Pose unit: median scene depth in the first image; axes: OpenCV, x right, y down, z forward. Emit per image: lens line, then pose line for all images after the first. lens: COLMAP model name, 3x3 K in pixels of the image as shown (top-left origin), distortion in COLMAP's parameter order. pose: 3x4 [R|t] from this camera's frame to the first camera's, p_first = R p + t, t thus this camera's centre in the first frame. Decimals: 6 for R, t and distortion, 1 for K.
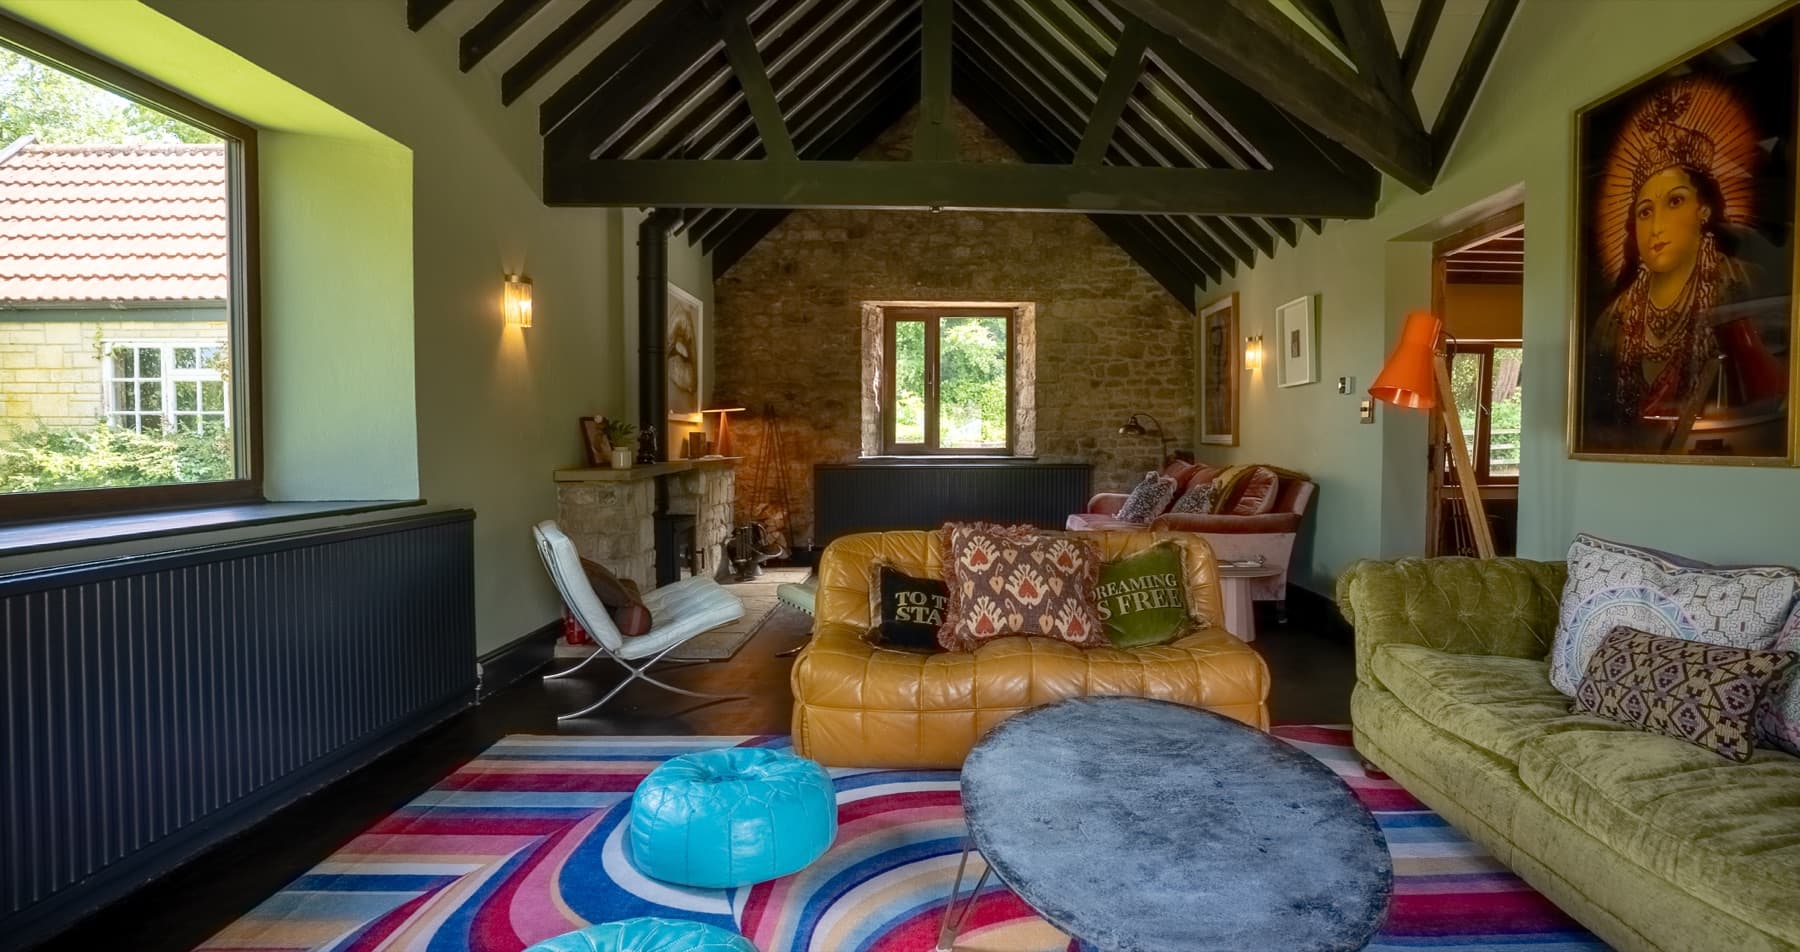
lens RADIAL K [[935.7, 0, 968.6], [0, 935.7, 482.7], [0, 0, 1]] dist [-0.066966, 0.009336]
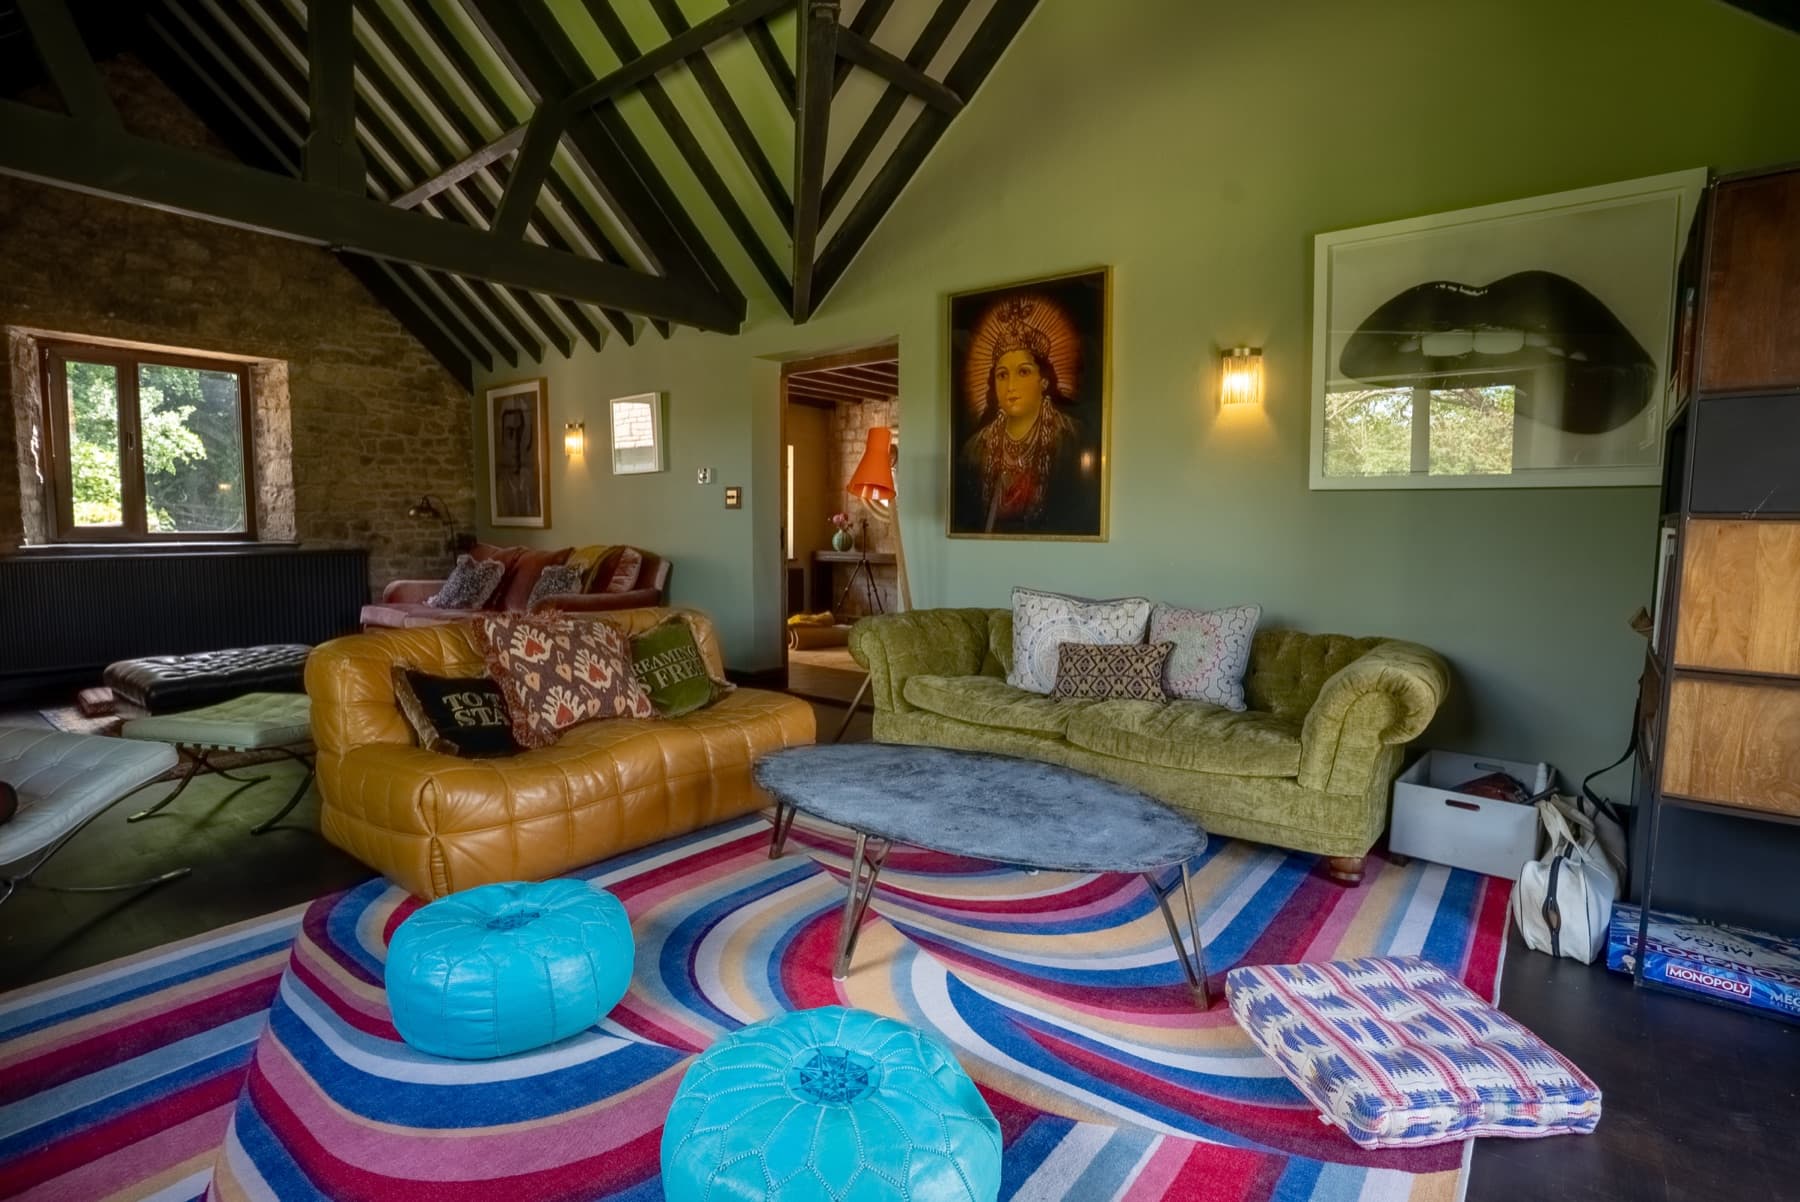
lens RADIAL K [[875.9, 0, 912.0], [0, 875.9, 604.6], [0, 0, 1]] dist [-0.054395, 0.011789]
pose [[0.631745, -0.065767, 0.772381, -0.185266], [0.027714, 0.997674, 0.062283, -0.003412], [-0.774681, -0.017941, 0.632098, 0.064520]]
